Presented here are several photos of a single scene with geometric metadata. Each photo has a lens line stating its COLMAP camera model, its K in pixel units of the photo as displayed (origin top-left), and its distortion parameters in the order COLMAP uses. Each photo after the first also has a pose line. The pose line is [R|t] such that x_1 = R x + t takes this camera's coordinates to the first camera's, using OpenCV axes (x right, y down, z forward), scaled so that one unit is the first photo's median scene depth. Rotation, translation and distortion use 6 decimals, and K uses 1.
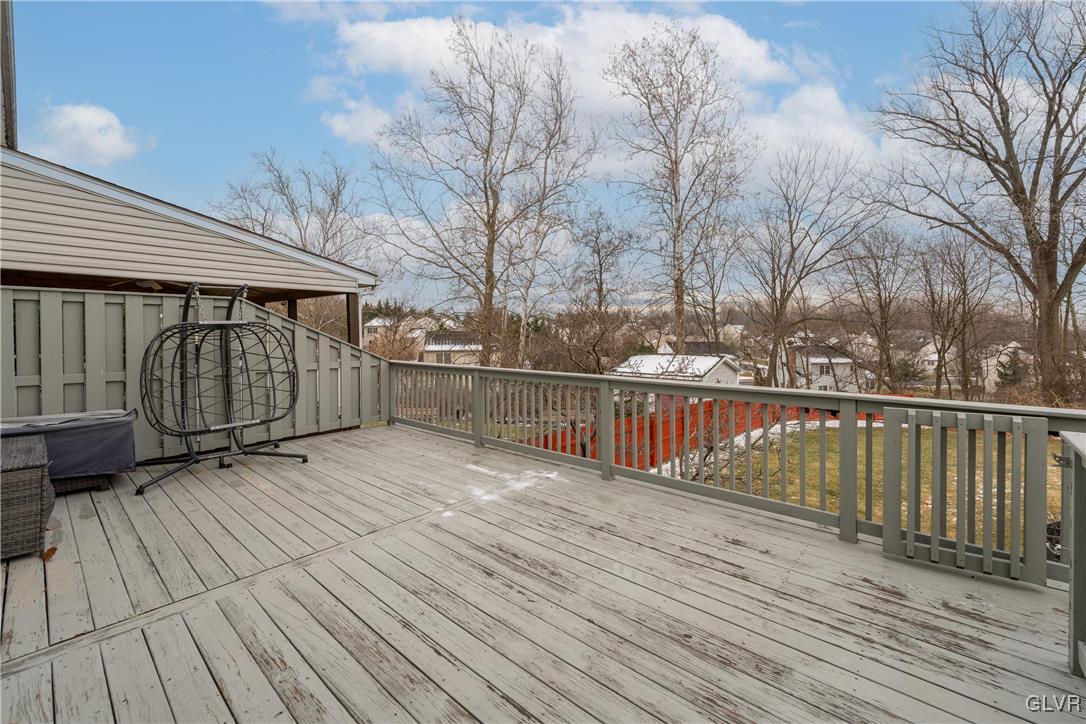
lens RADIAL K [[455.5, 0, 541.9], [0, 455.5, 335.2], [0, 0, 1]] dist [0.001345, 0.000007]
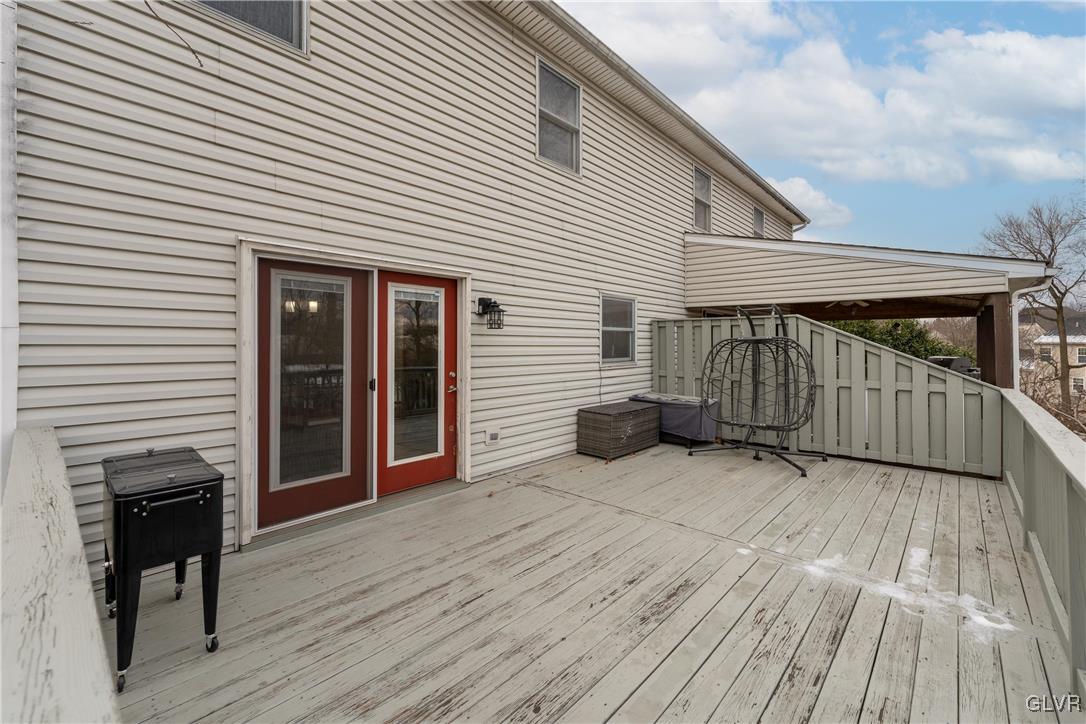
lens RADIAL K [[455.5, 0, 531.8], [0, 455.5, 341.1], [0, 0, 1]] dist [0.001345, 0.000007]
pose [[-0.023414, -0.002114, -0.999724, 0.670704], [-0.009350, 0.999954, -0.001895, -0.014968], [0.999682, 0.009303, -0.023433, 0.573864]]
